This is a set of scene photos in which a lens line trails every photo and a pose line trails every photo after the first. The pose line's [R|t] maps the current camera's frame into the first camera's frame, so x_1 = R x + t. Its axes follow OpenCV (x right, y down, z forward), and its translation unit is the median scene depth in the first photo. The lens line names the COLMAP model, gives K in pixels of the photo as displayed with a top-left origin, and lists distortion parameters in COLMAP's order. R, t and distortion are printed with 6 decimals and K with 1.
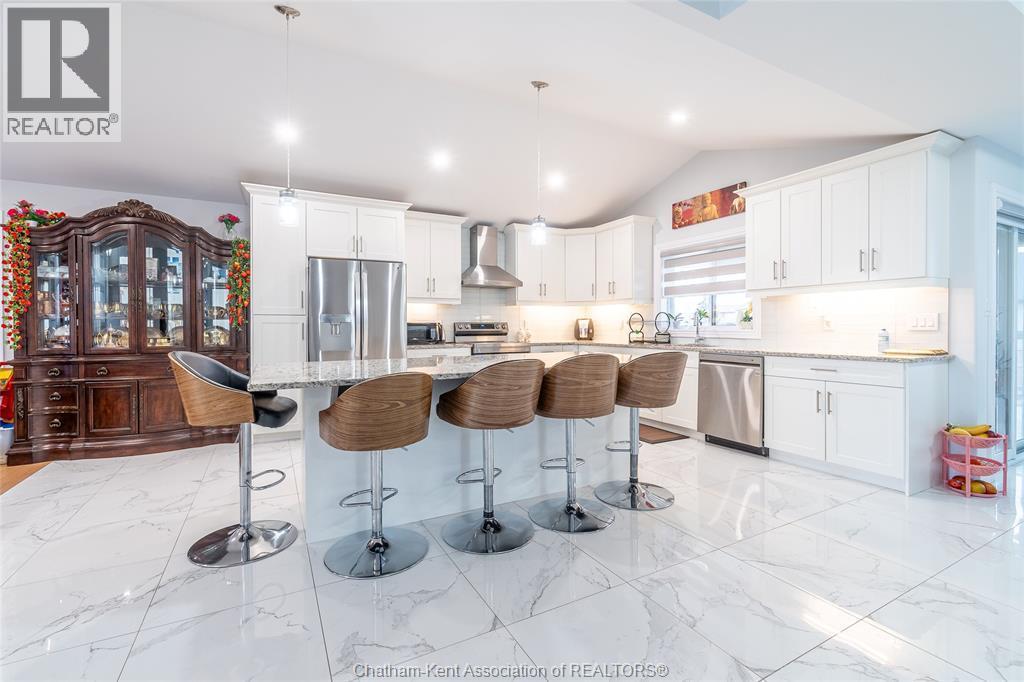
lens RADIAL K [[449.8, 0, 501.9], [0, 449.8, 326.5], [0, 0, 1]] dist [-0.009767, 0.002020]
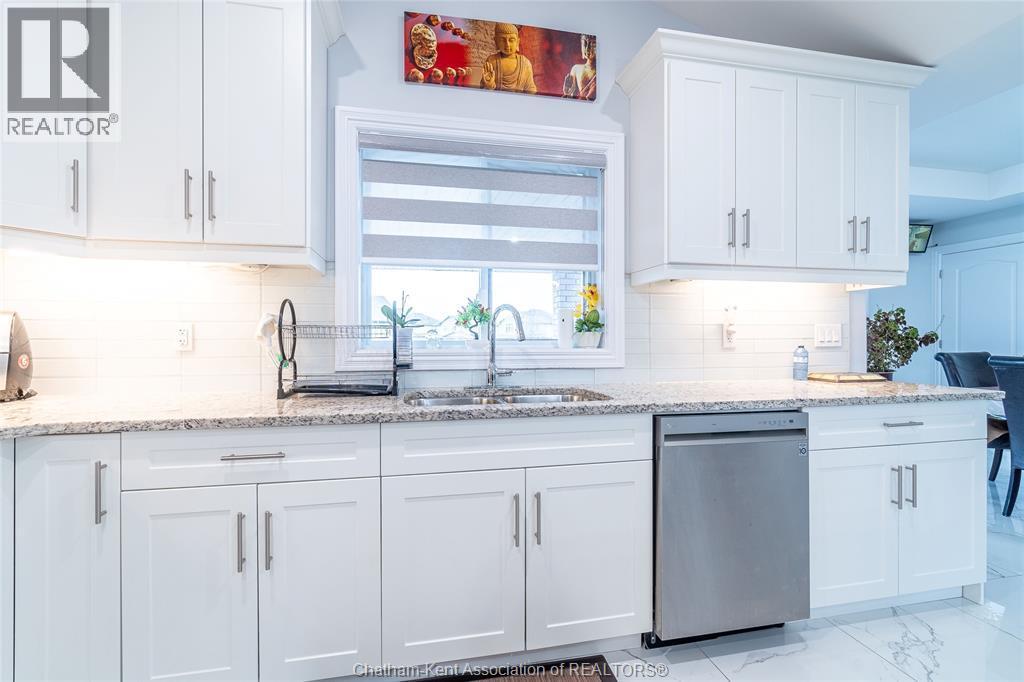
lens RADIAL K [[449.8, 0, 499.5], [0, 449.8, 339.4], [0, 0, 1]] dist [-0.009767, 0.002020]
pose [[0.293712, 0.002361, 0.955891, 0.062713], [0.000275, 0.999997, -0.002555, -0.001479], [-0.955894, 0.001013, 0.293710, 1.023150]]
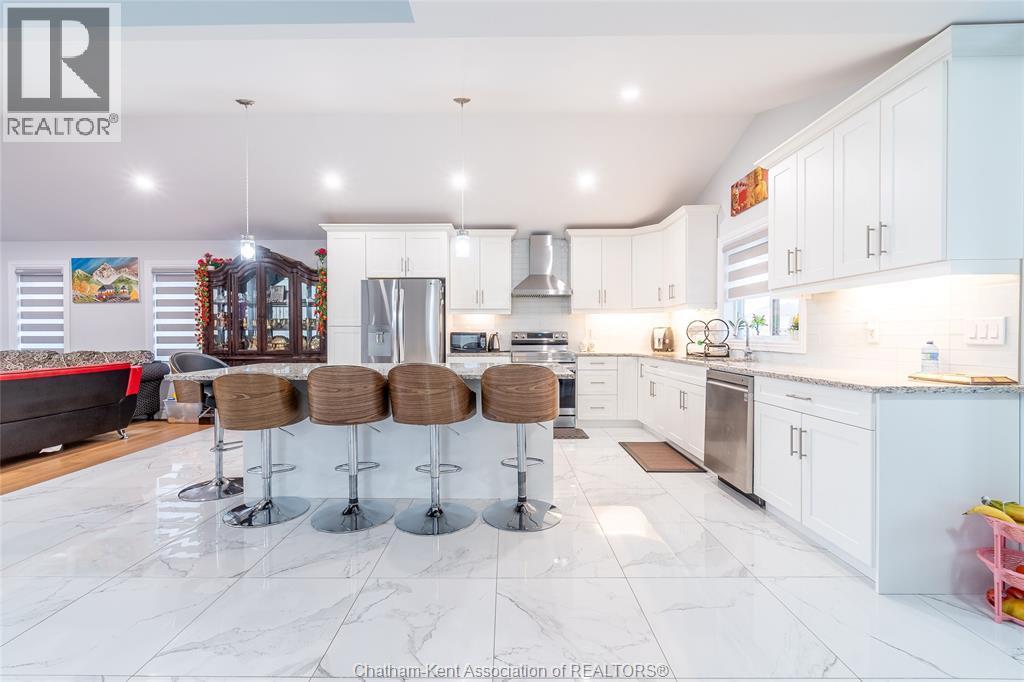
lens RADIAL K [[449.8, 0, 507.3], [0, 449.8, 339.8], [0, 0, 1]] dist [-0.009767, 0.002020]
pose [[0.880827, 0.006488, -0.473394, 0.511863], [-0.001359, 0.999937, 0.011176, -0.003004], [0.473436, -0.009200, 0.880780, 0.108264]]
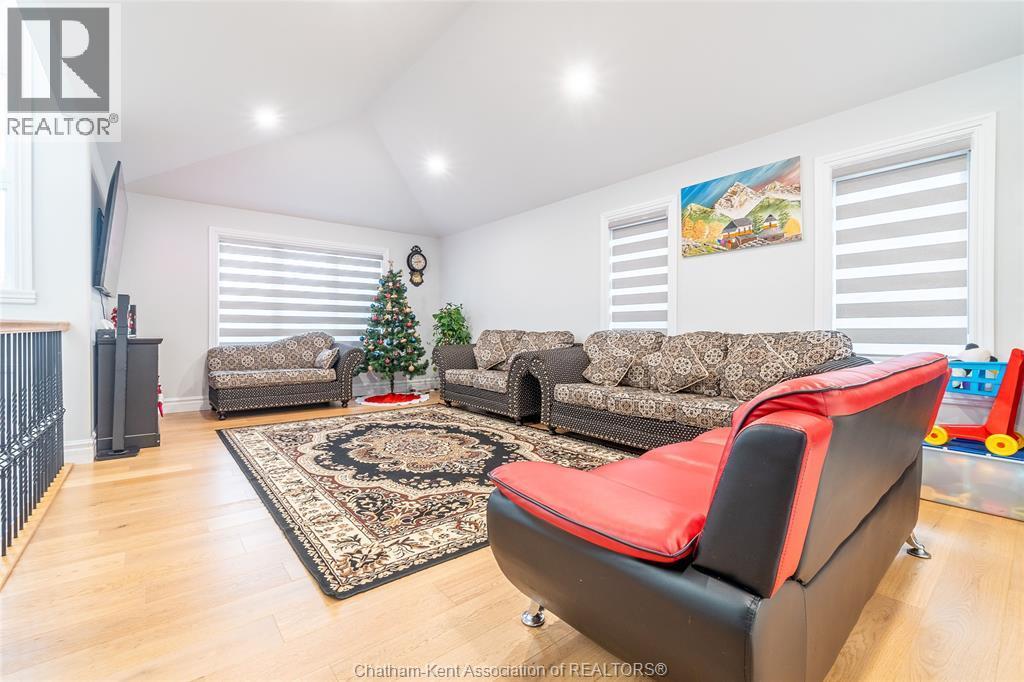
lens RADIAL K [[449.8, 0, 507.8], [0, 449.8, 333.2], [0, 0, 1]] dist [-0.009767, 0.002020]
pose [[0.196811, 0.007685, -0.980411, -0.566207], [0.000009, 0.999969, 0.007840, 0.045657], [0.980441, -0.001552, 0.196805, 0.175878]]
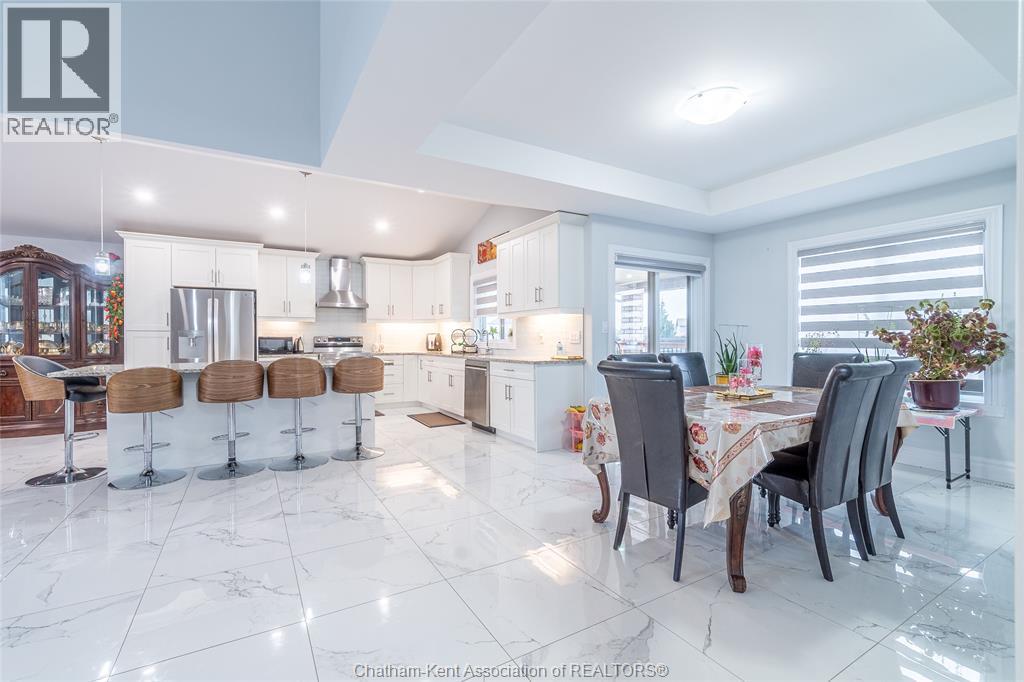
lens RADIAL K [[449.8, 0, 510.6], [0, 449.8, 342.8], [0, 0, 1]] dist [-0.009767, 0.002020]
pose [[0.999285, 0.000176, 0.037801, 0.531240], [-0.000489, 0.999966, 0.008258, -0.002920], [-0.037798, -0.008271, 0.999251, -0.361223]]
